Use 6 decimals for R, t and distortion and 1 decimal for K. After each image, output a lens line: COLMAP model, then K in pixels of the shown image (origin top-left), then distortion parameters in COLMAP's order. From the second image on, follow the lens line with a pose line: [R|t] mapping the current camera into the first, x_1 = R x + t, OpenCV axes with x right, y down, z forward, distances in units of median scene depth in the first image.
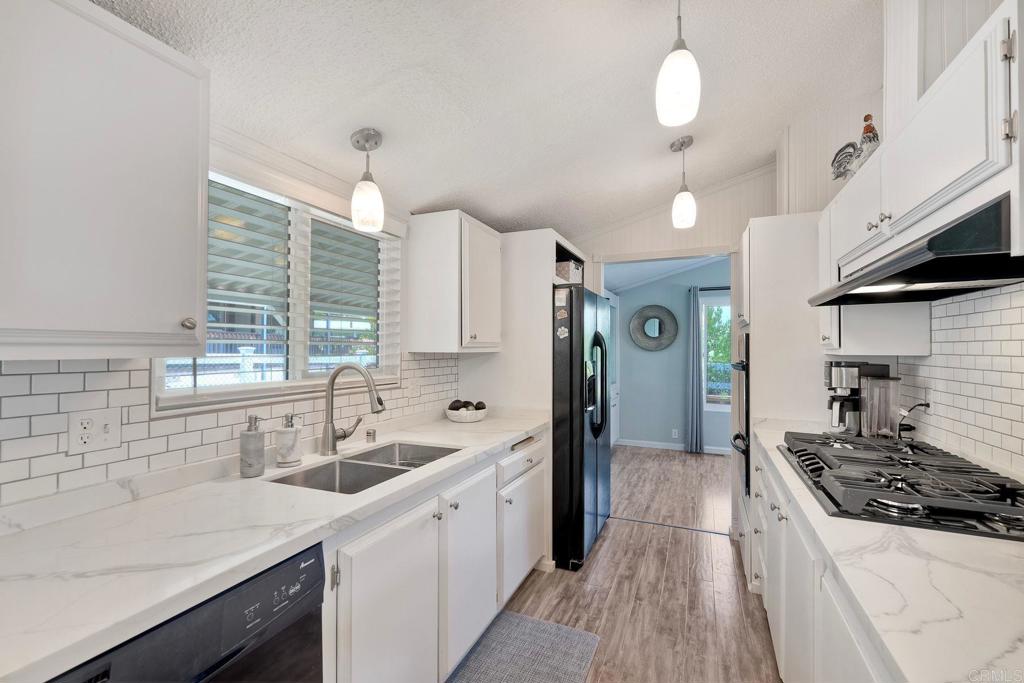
lens RADIAL K [[453.4, 0, 508.5], [0, 453.4, 343.5], [0, 0, 1]] dist [0.000477, 0.000394]
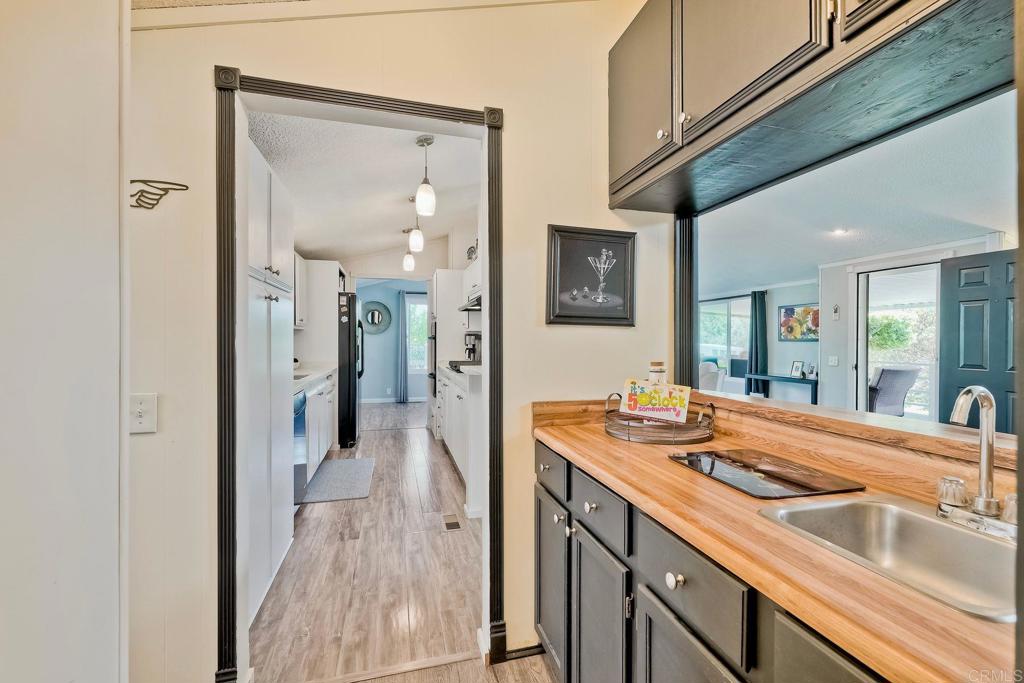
lens RADIAL K [[453.4, 0, 516.7], [0, 453.4, 340.1], [0, 0, 1]] dist [0.000477, 0.000394]
pose [[0.785956, -0.001202, 0.618281, -0.465004], [-0.008264, 0.999888, 0.012449, 0.031798], [-0.618227, -0.014894, 0.785858, -0.863665]]
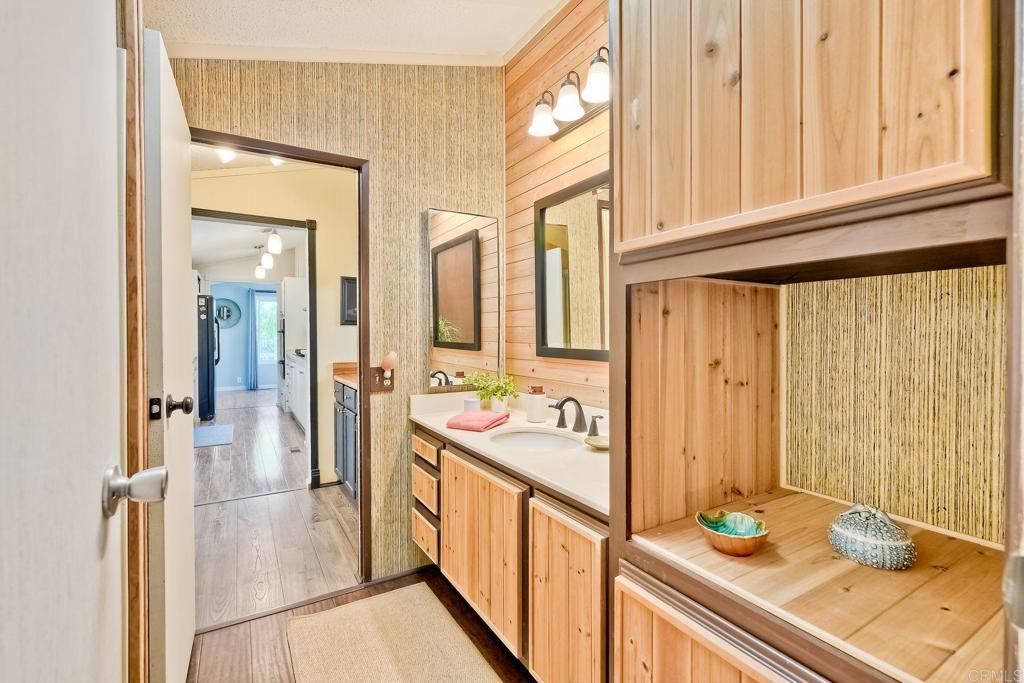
lens RADIAL K [[453.4, 0, 507.9], [0, 453.4, 335.7], [0, 0, 1]] dist [0.000477, 0.000394]
pose [[0.587564, -0.009560, 0.809121, -0.822630], [-0.006347, 0.999845, 0.016423, 0.023409], [-0.809153, -0.014785, 0.587412, -1.568134]]
